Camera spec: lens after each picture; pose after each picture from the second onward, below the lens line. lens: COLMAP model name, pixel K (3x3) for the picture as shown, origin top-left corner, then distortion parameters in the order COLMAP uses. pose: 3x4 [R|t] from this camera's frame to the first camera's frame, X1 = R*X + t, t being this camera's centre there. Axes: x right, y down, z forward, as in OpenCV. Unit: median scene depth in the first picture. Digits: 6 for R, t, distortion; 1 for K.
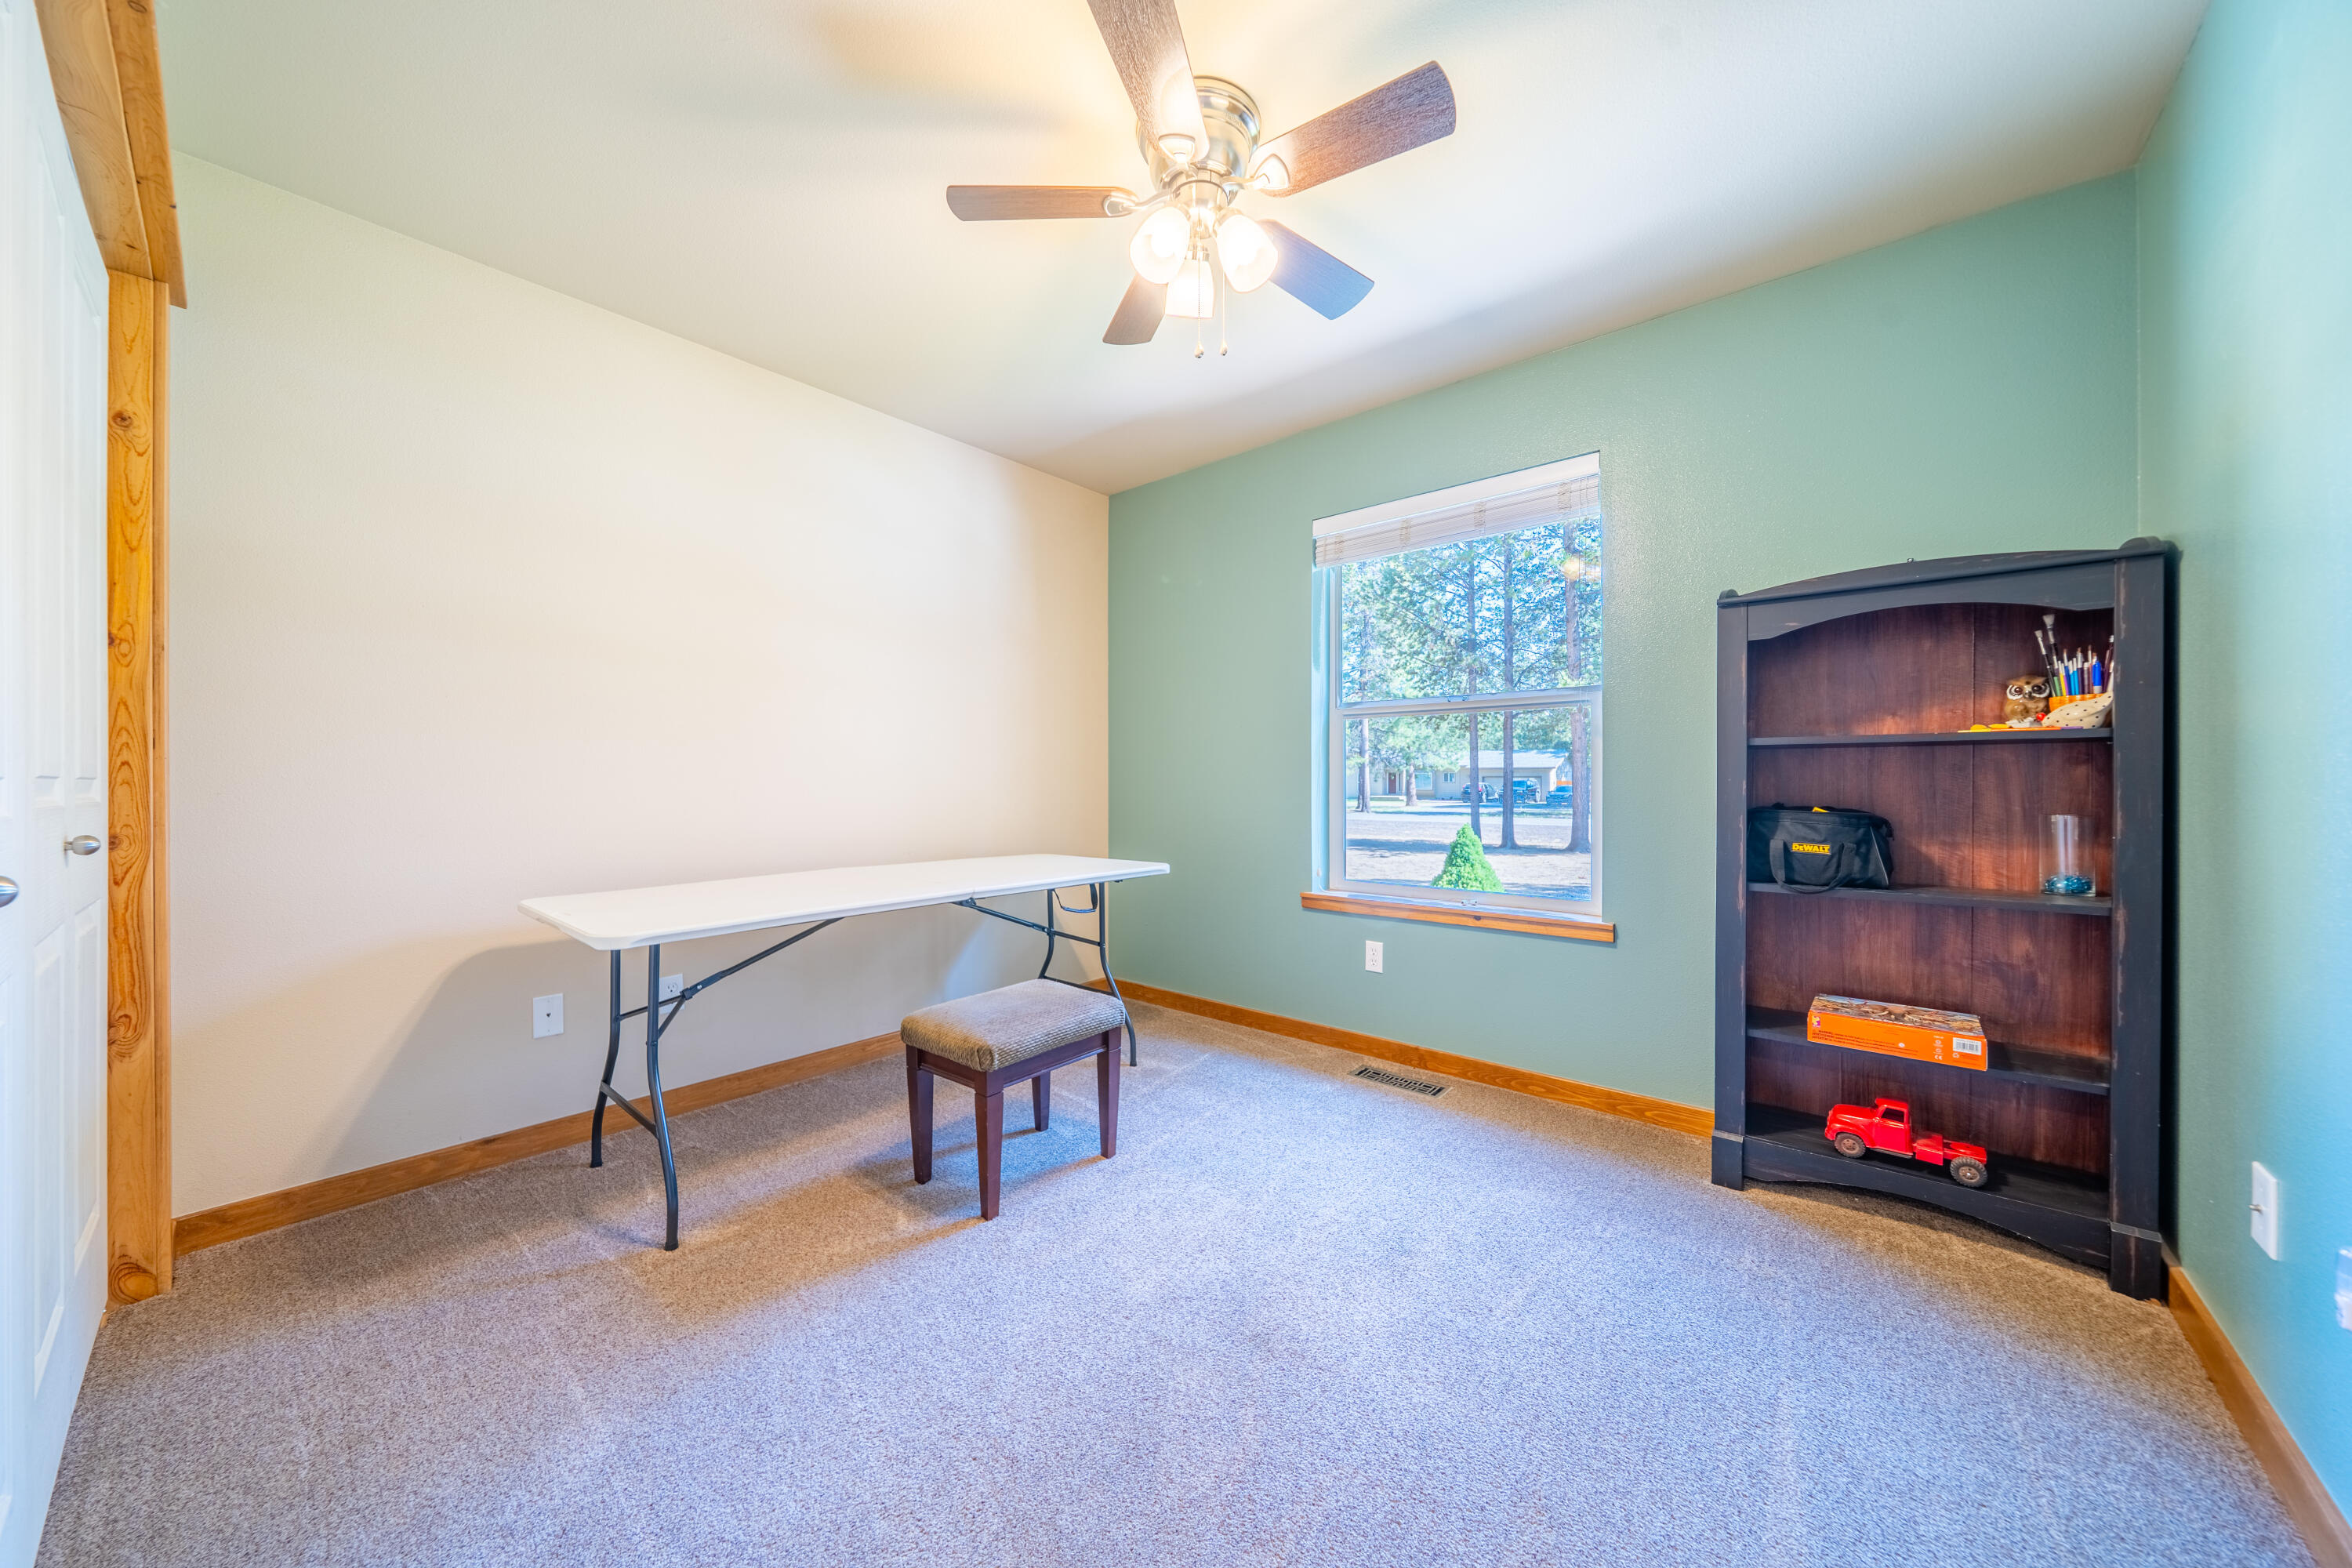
lens RADIAL K [[815.8, 0, 1180.1], [0, 815.8, 773.9], [0, 0, 1]] dist [-0.001971, -0.000069]
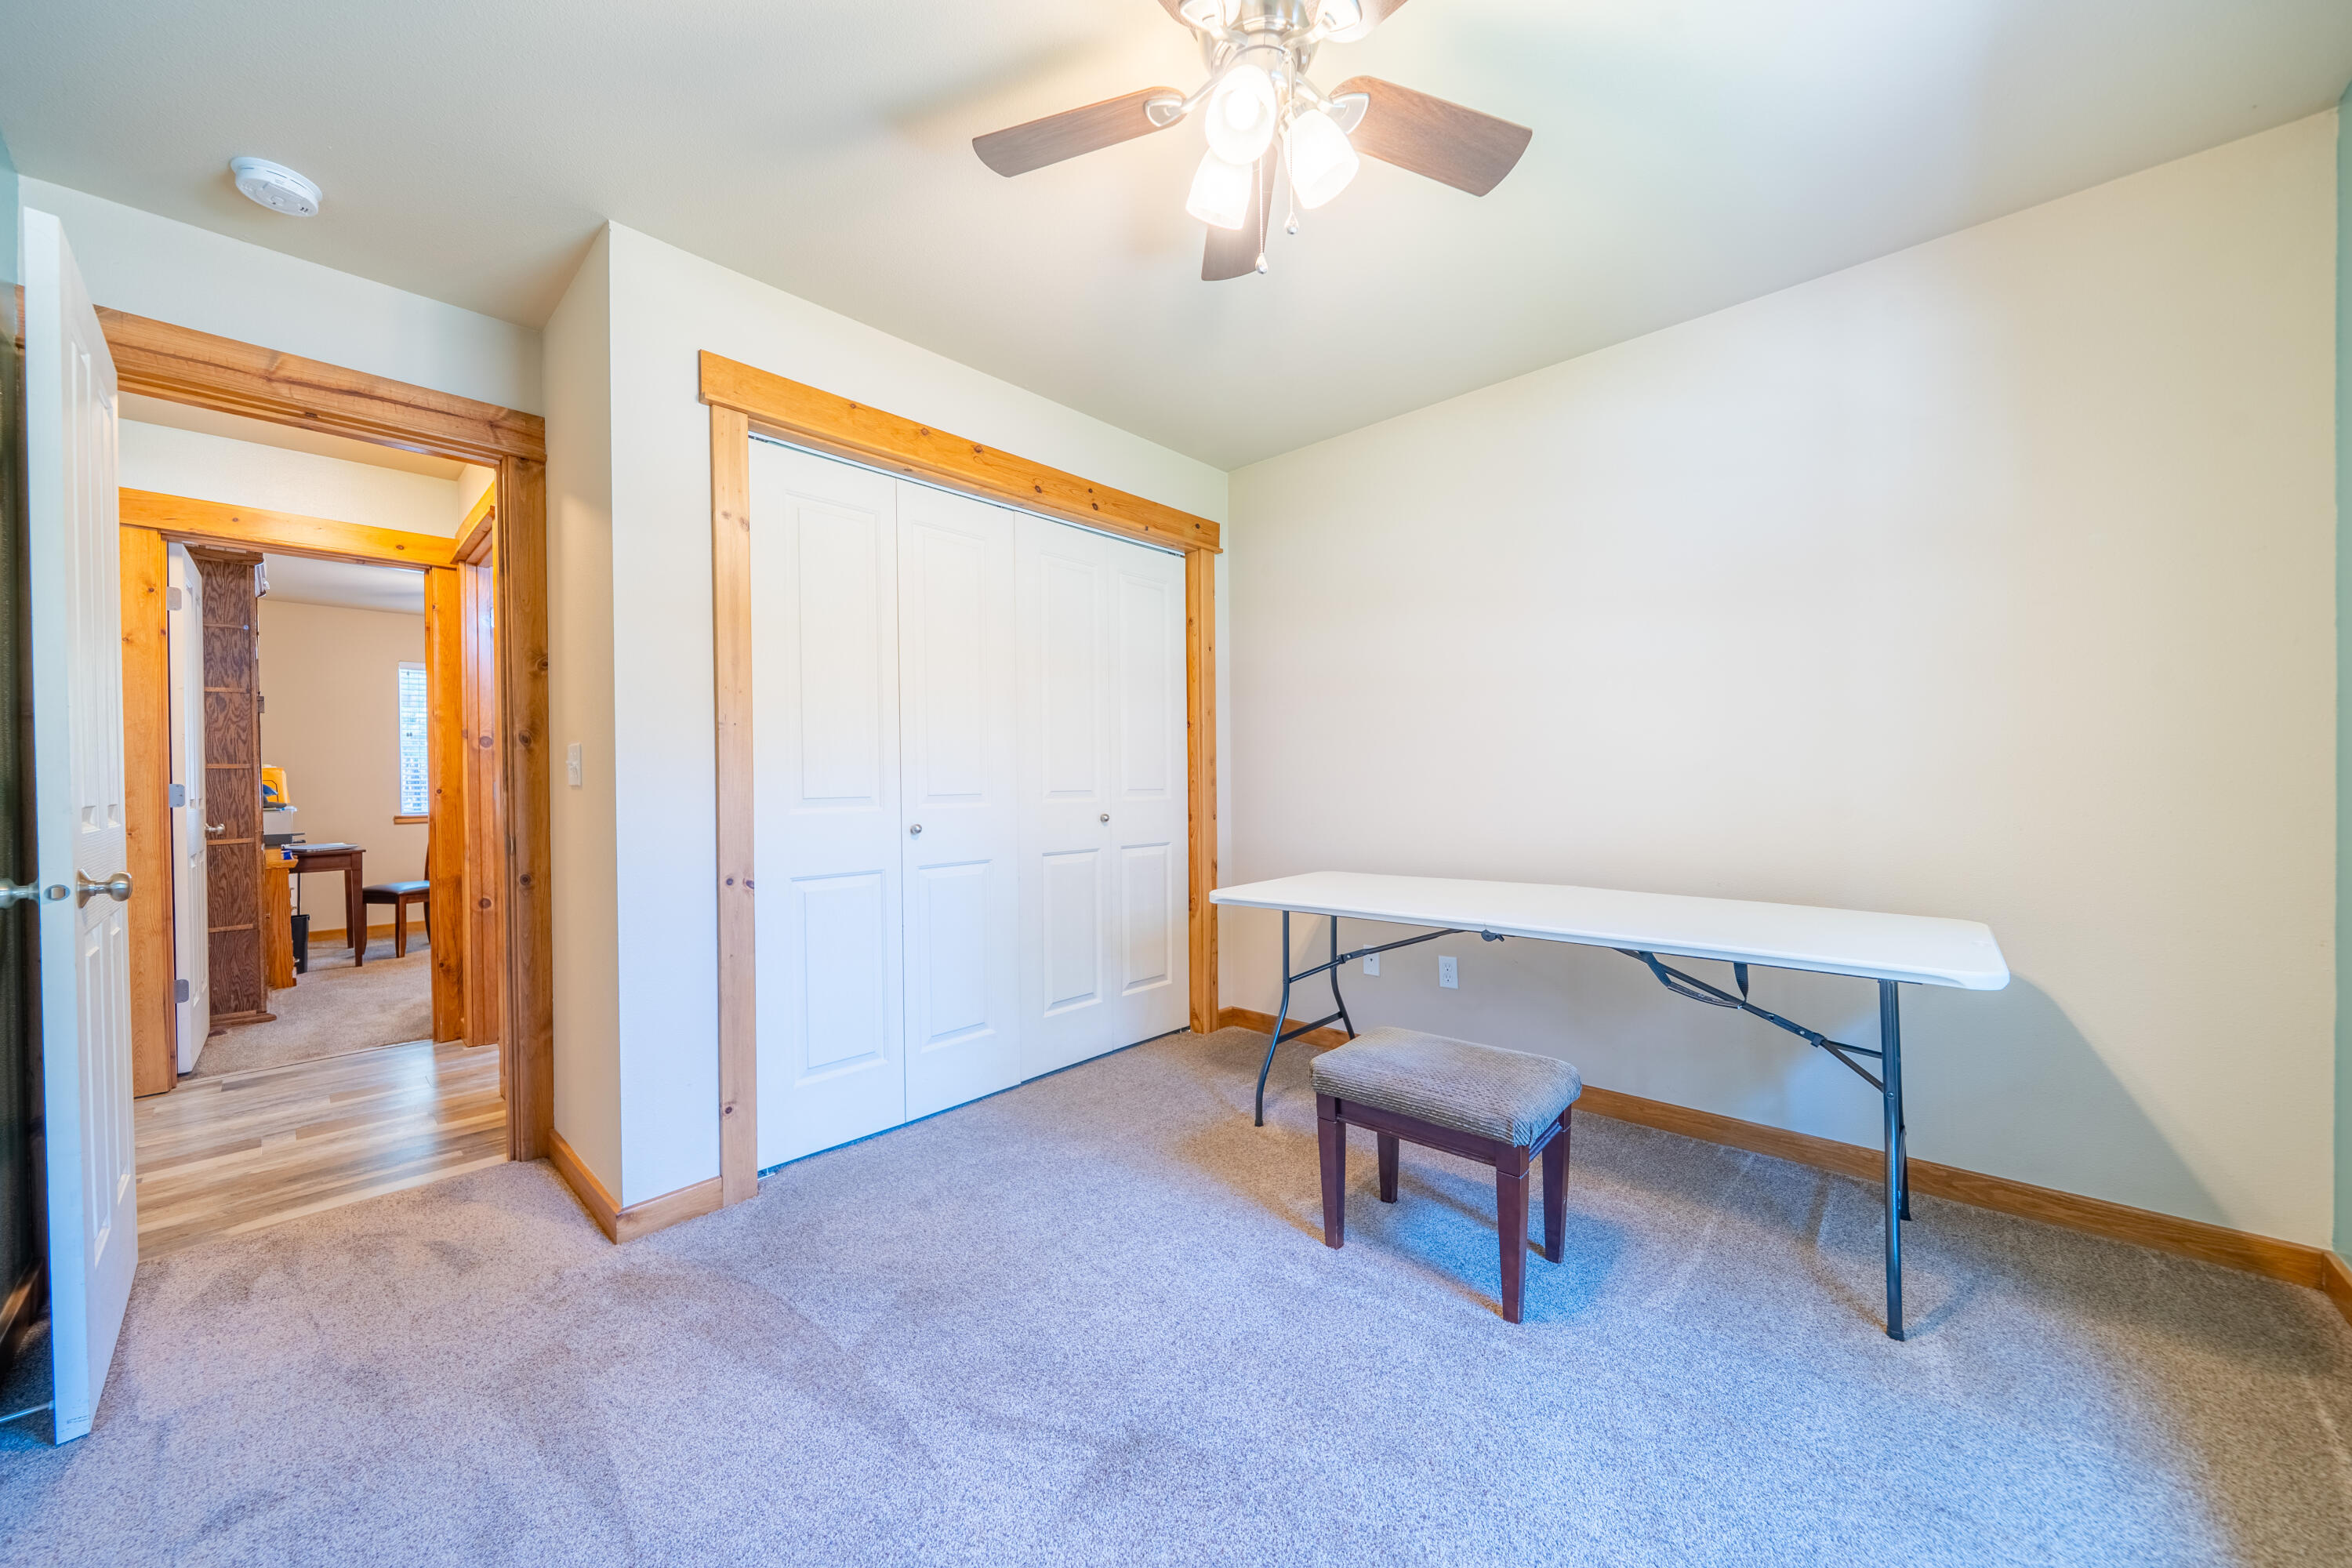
lens RADIAL K [[825.3, 0, 1180.5], [0, 825.3, 793.5], [0, 0, 1]] dist [-0.000992, -0.000049]
pose [[-0.034796, 0.017548, -0.999240, 0.678326], [0.003668, 0.999841, 0.017431, -0.010377], [0.999388, -0.003058, -0.034854, 0.780028]]
